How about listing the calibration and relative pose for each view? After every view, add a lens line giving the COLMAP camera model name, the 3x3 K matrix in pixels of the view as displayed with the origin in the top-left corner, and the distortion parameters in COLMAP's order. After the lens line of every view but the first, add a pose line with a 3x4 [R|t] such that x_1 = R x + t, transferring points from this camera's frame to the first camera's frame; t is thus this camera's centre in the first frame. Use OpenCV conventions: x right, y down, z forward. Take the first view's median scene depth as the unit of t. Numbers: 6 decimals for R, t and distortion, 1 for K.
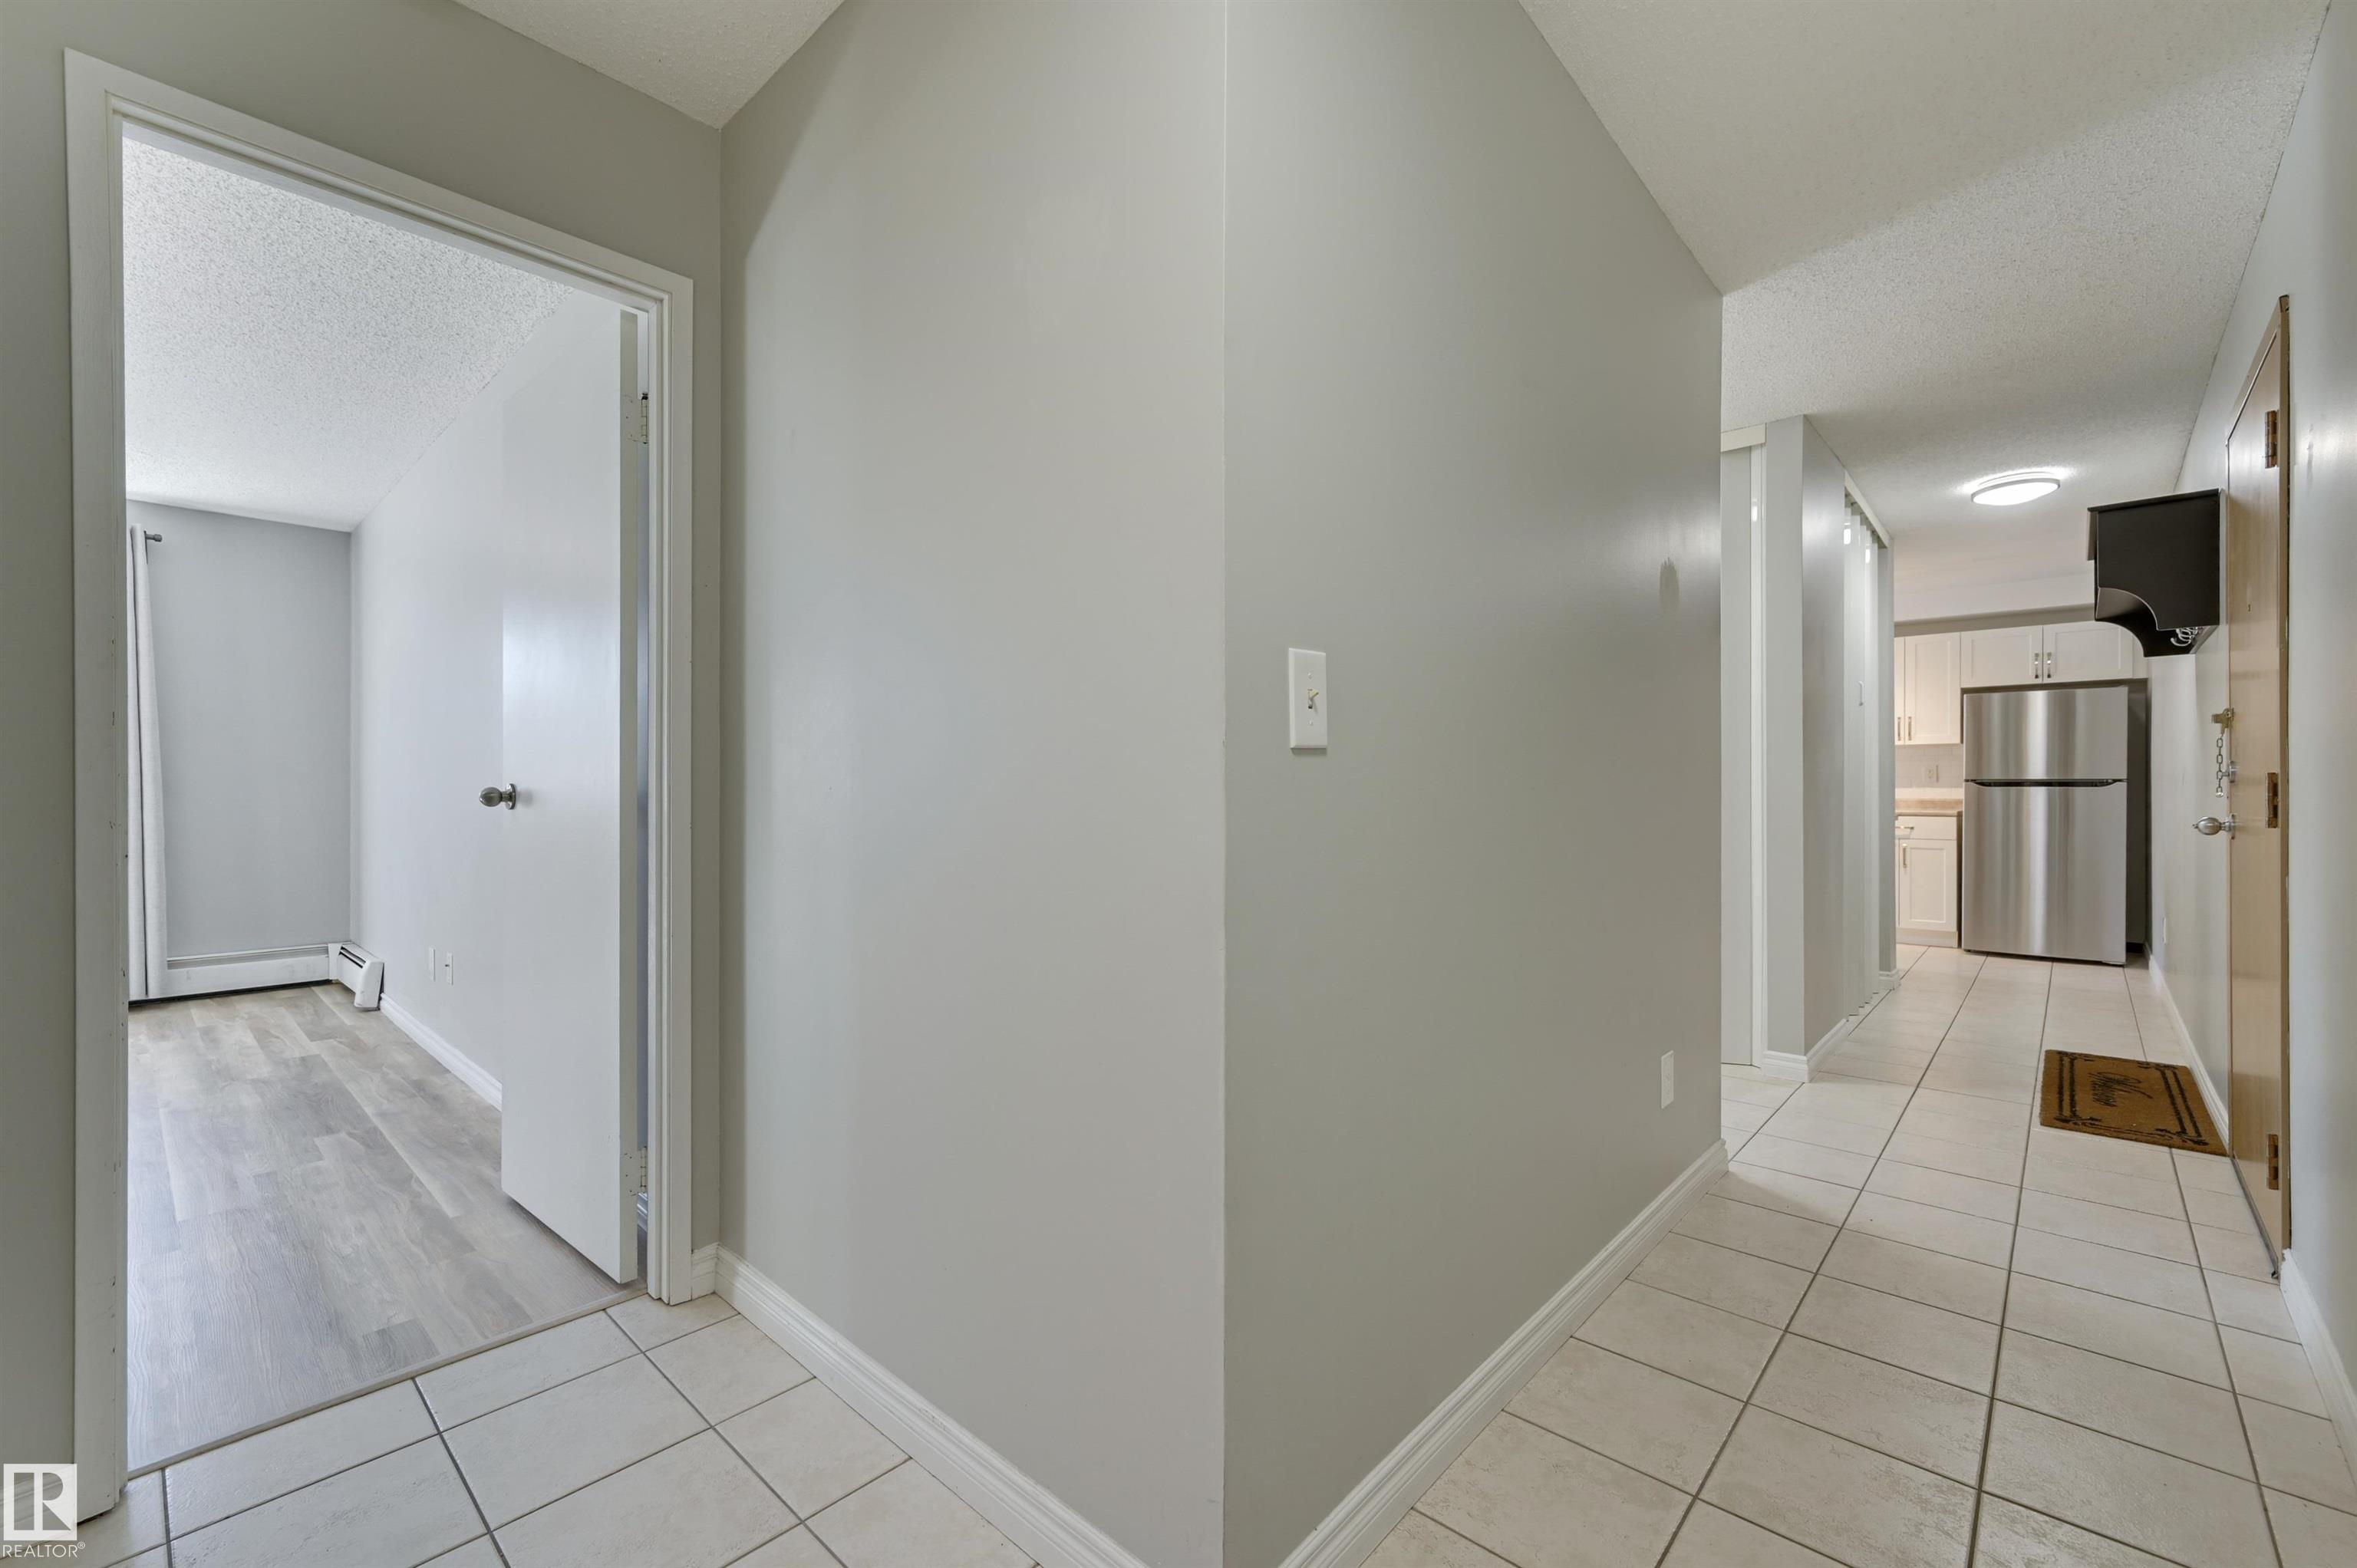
lens RADIAL K [[977.5, 0, 1169.4], [0, 977.5, 795.5], [0, 0, 1]] dist [-0.000906, -0.000071]
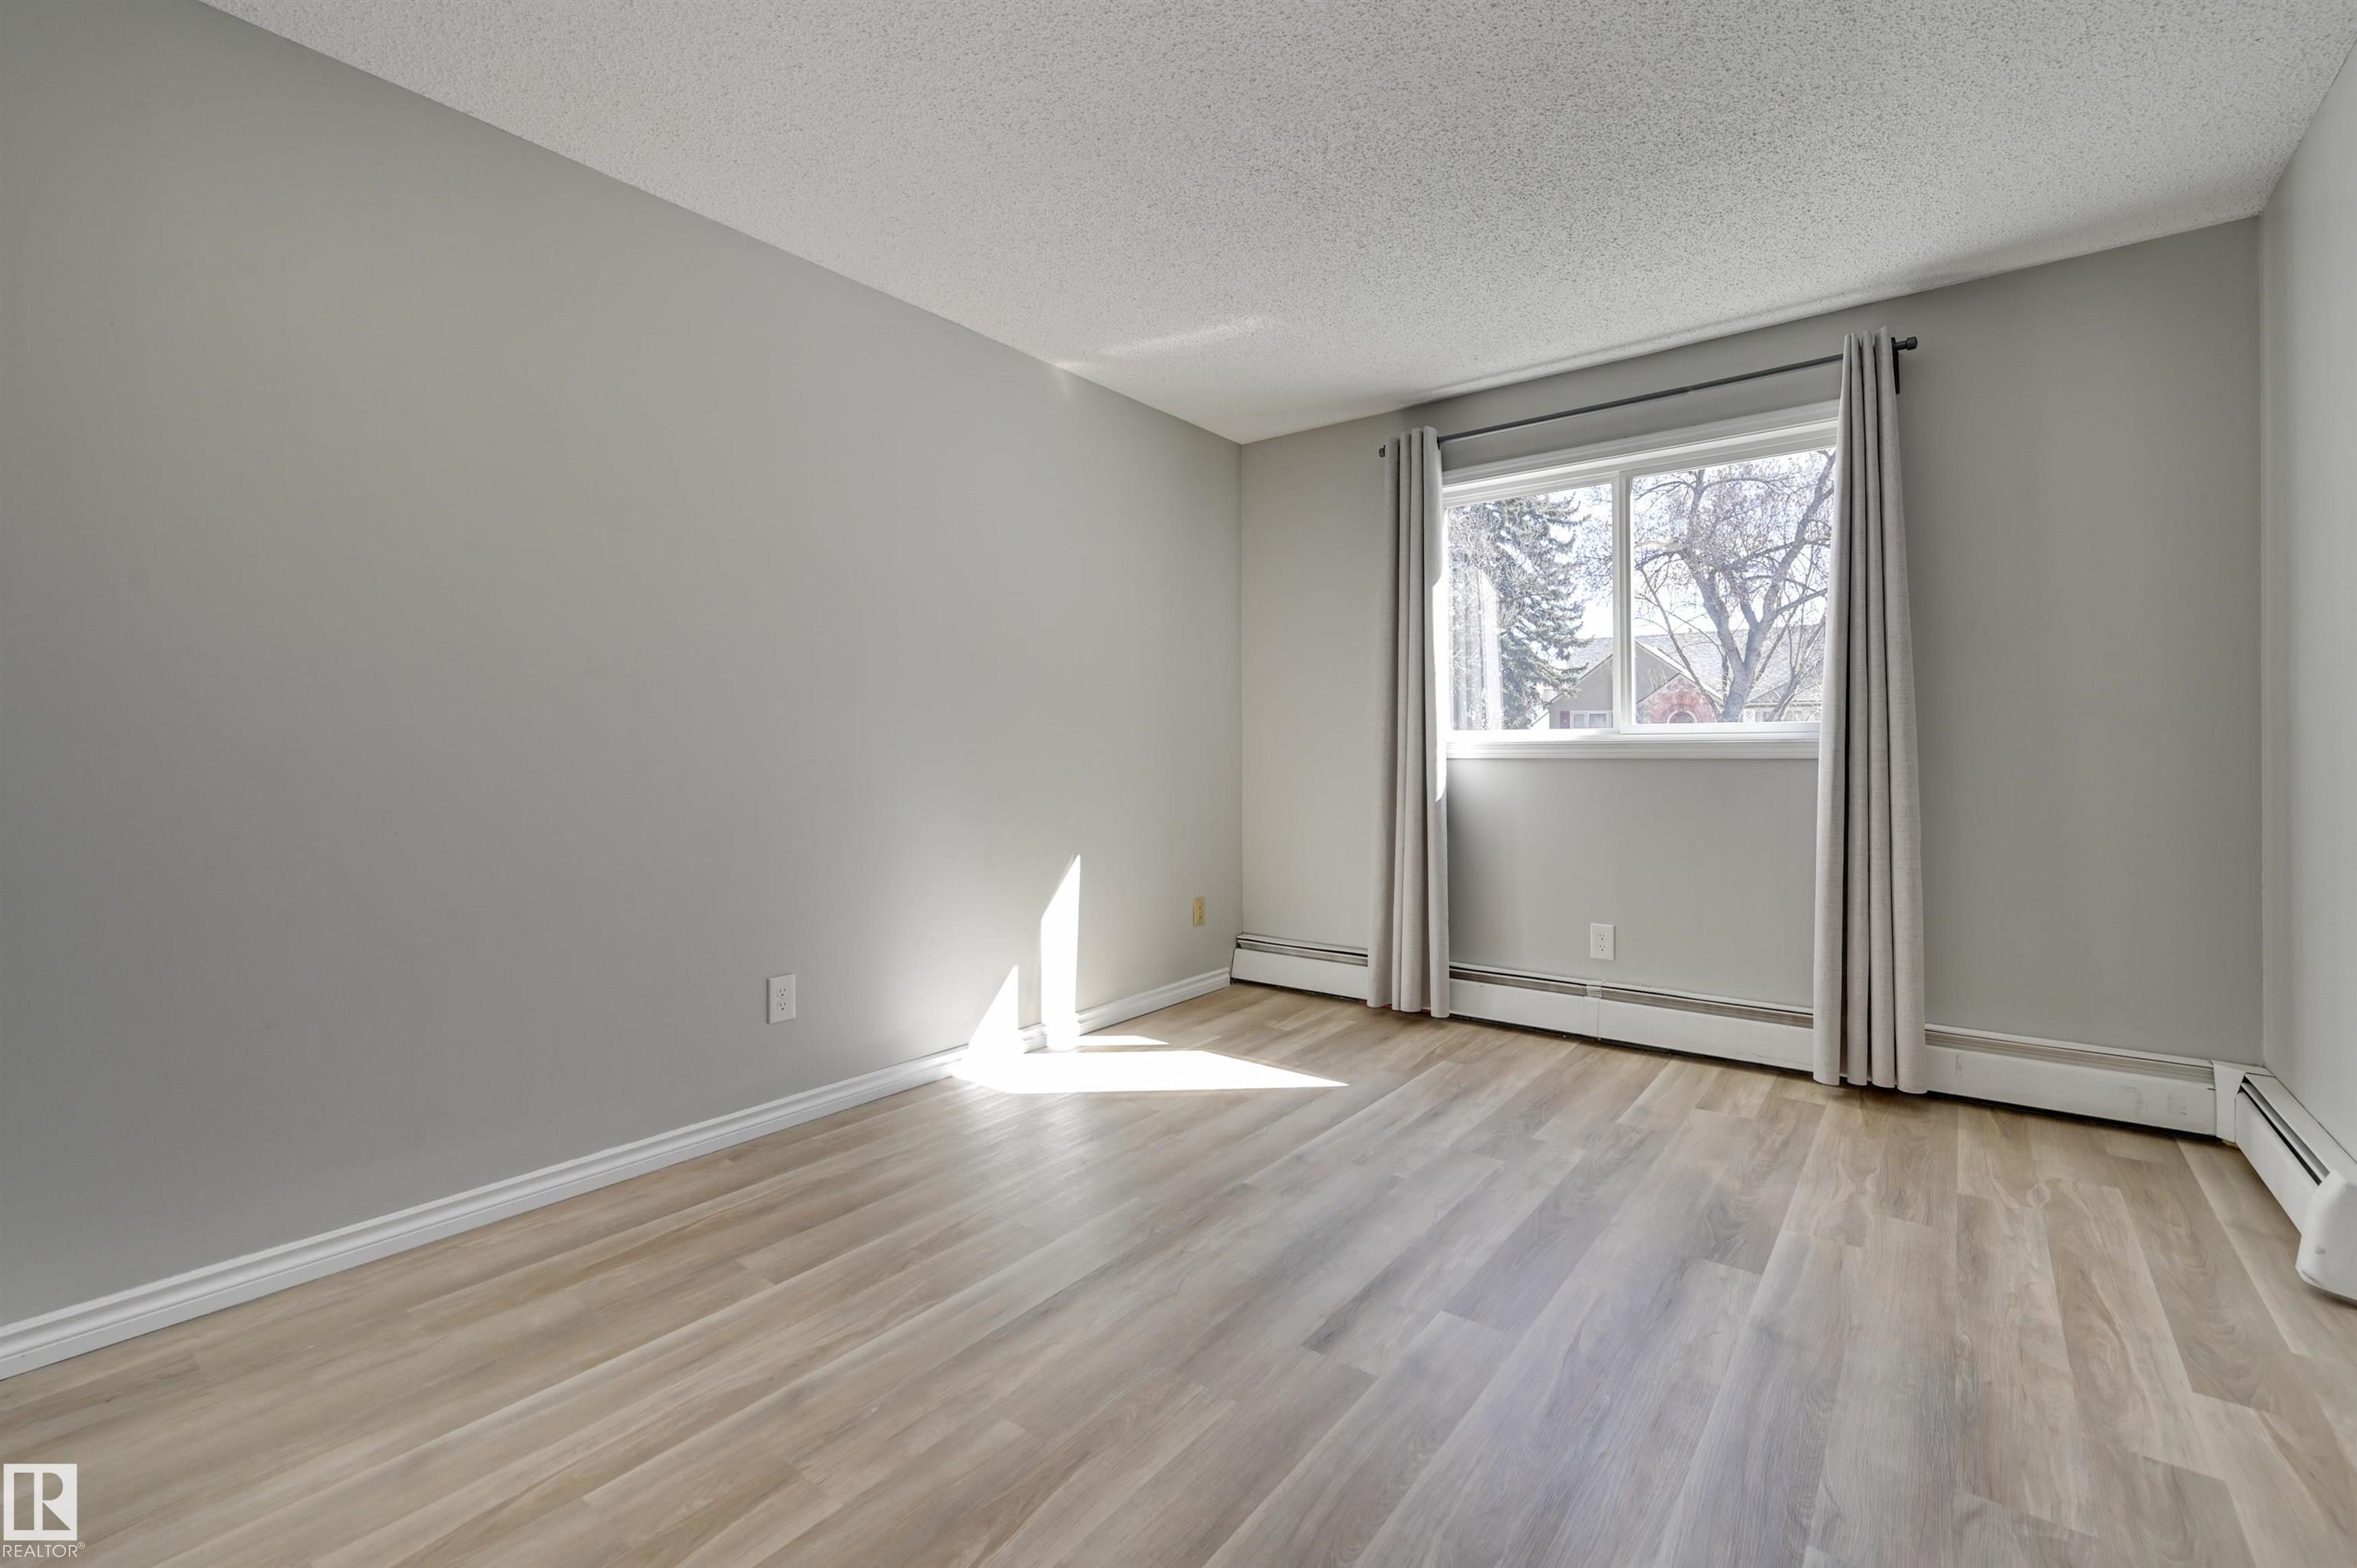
lens RADIAL K [[1012.7, 0, 1160.0], [0, 1012.7, 747.8], [0, 0, 1]] dist [-0.000318, -0.000256]
pose [[0.074653, -0.006274, -0.997190, -0.671395], [-0.002868, 0.999975, -0.006507, -0.002755], [0.997205, 0.003345, 0.074633, 0.741094]]
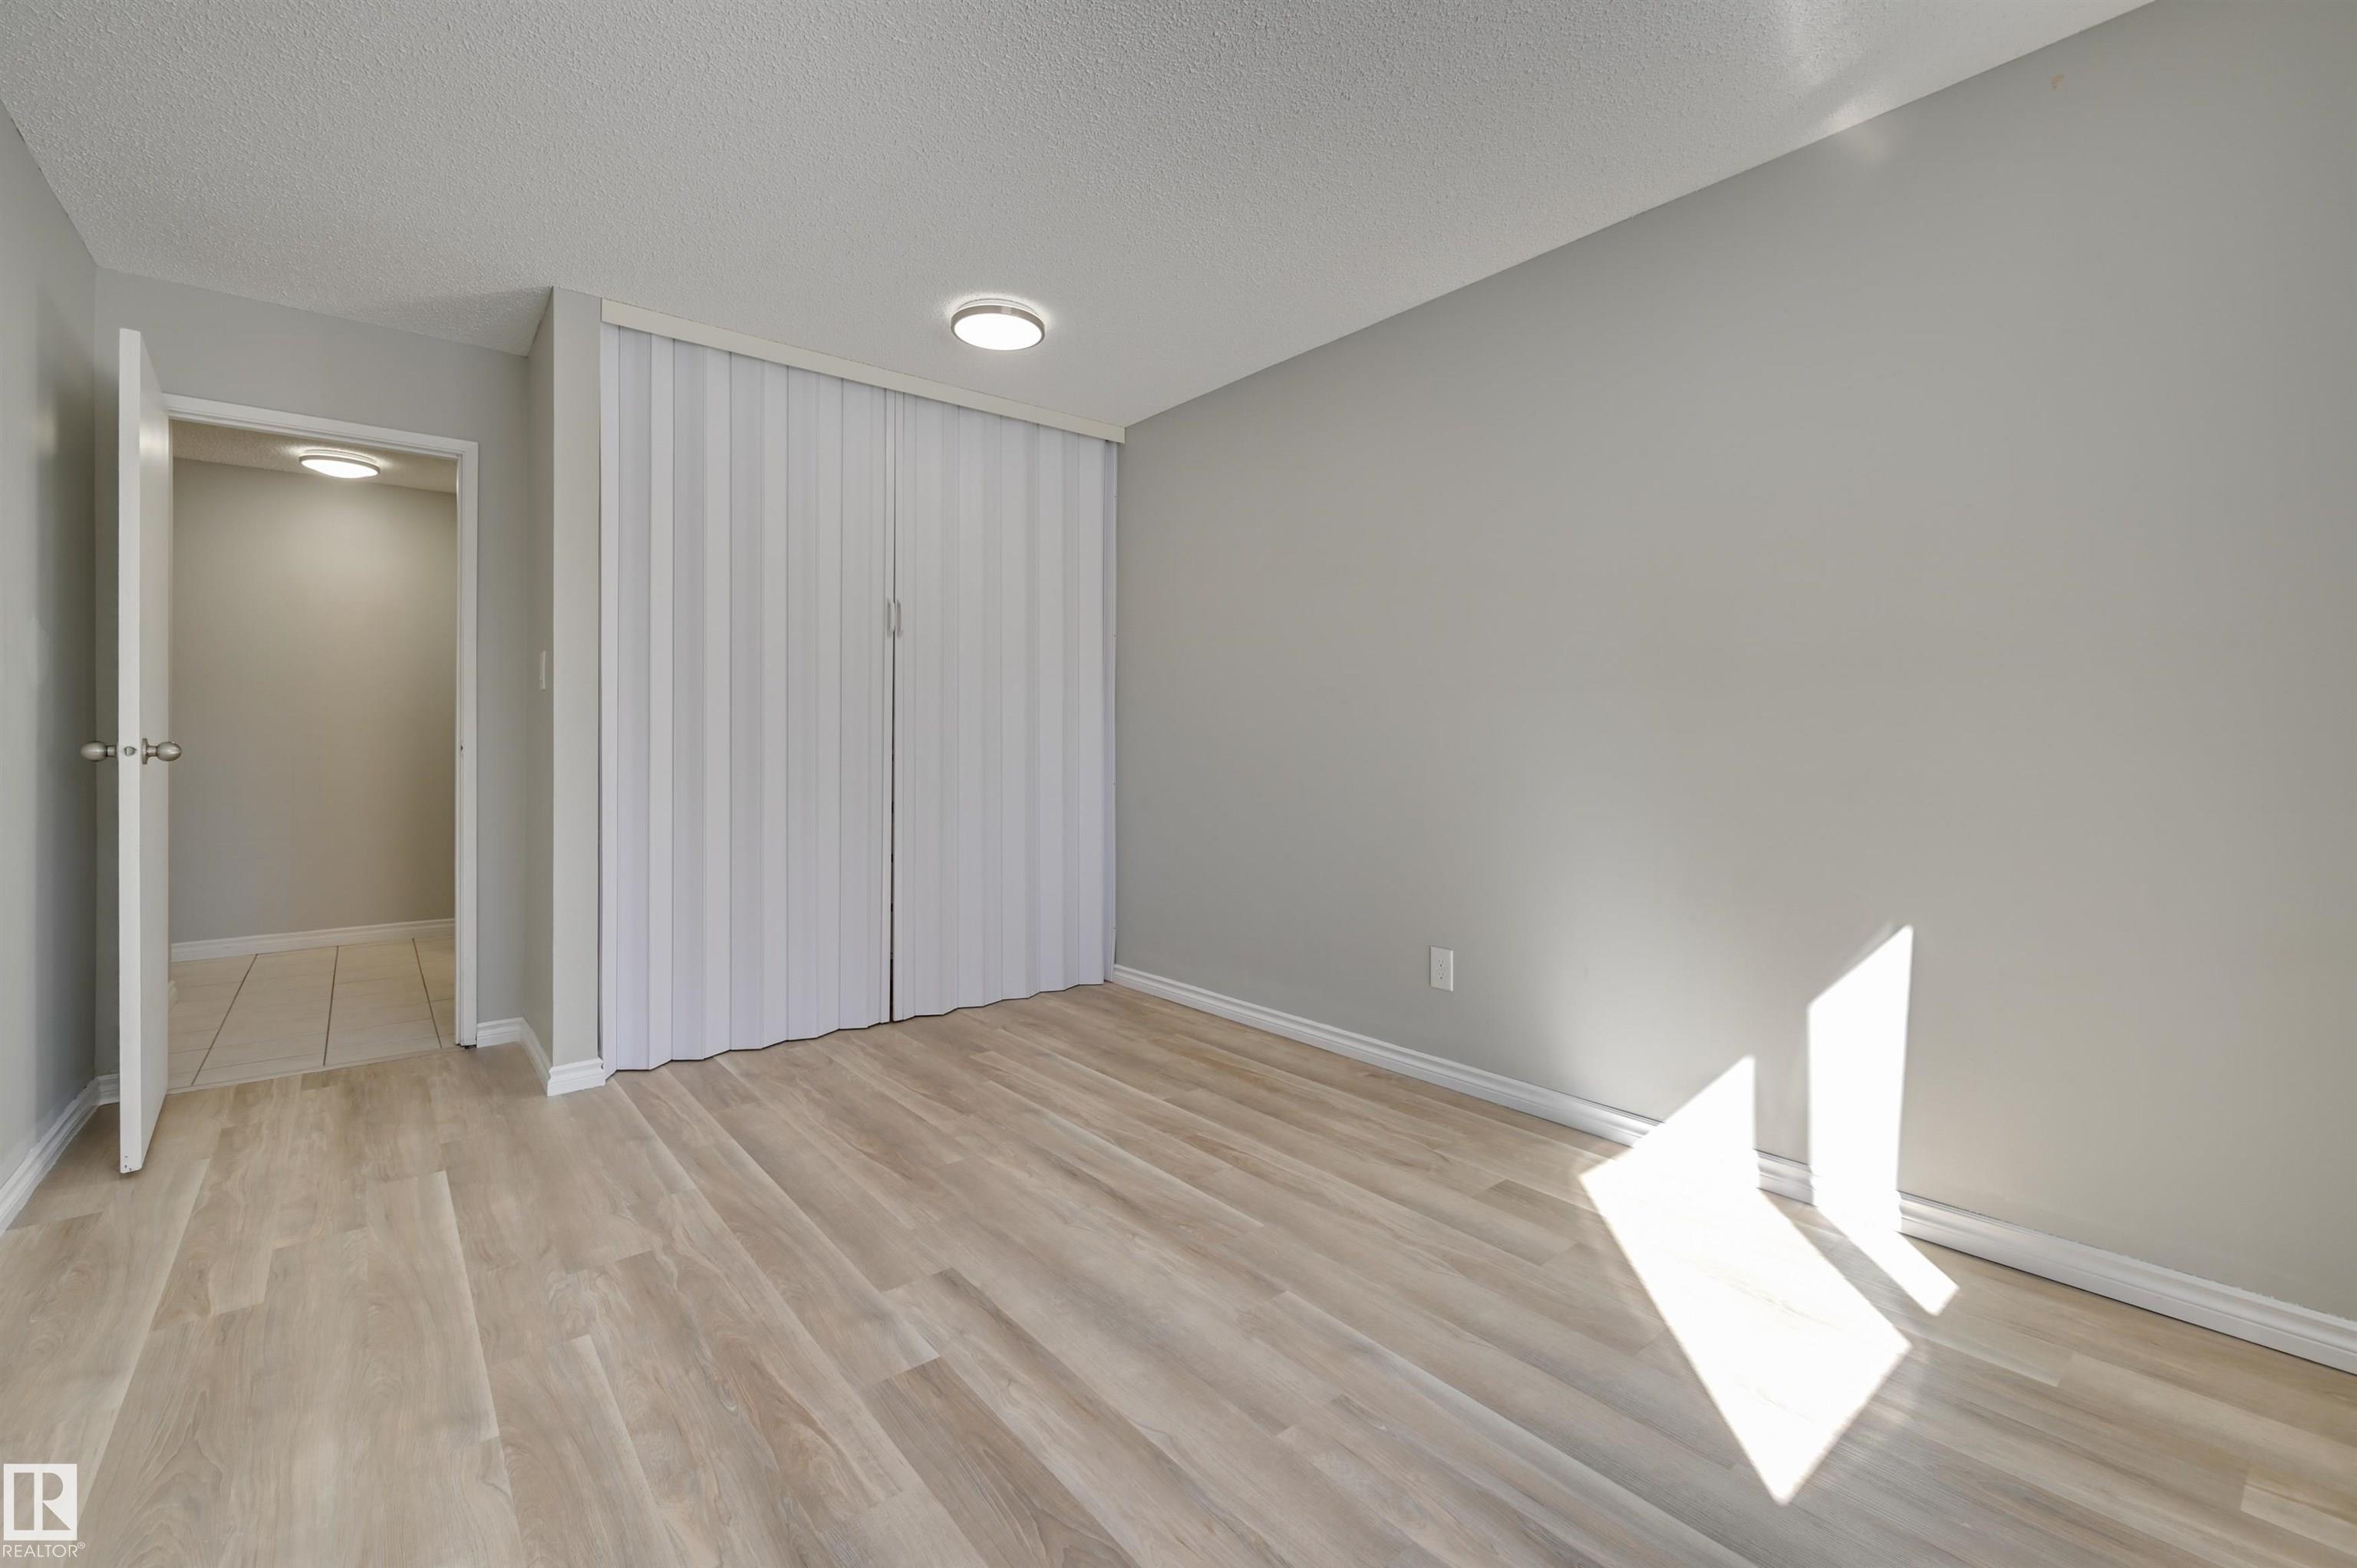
lens RADIAL K [[995.8, 0, 1187.1], [0, 995.8, 761.0], [0, 0, 1]] dist [-0.001805, -0.000084]
pose [[-0.991229, -0.005436, 0.132044, -1.496284], [-0.002864, 0.999803, 0.019661, -0.008873], [-0.132125, 0.019110, -0.991049, 1.497080]]
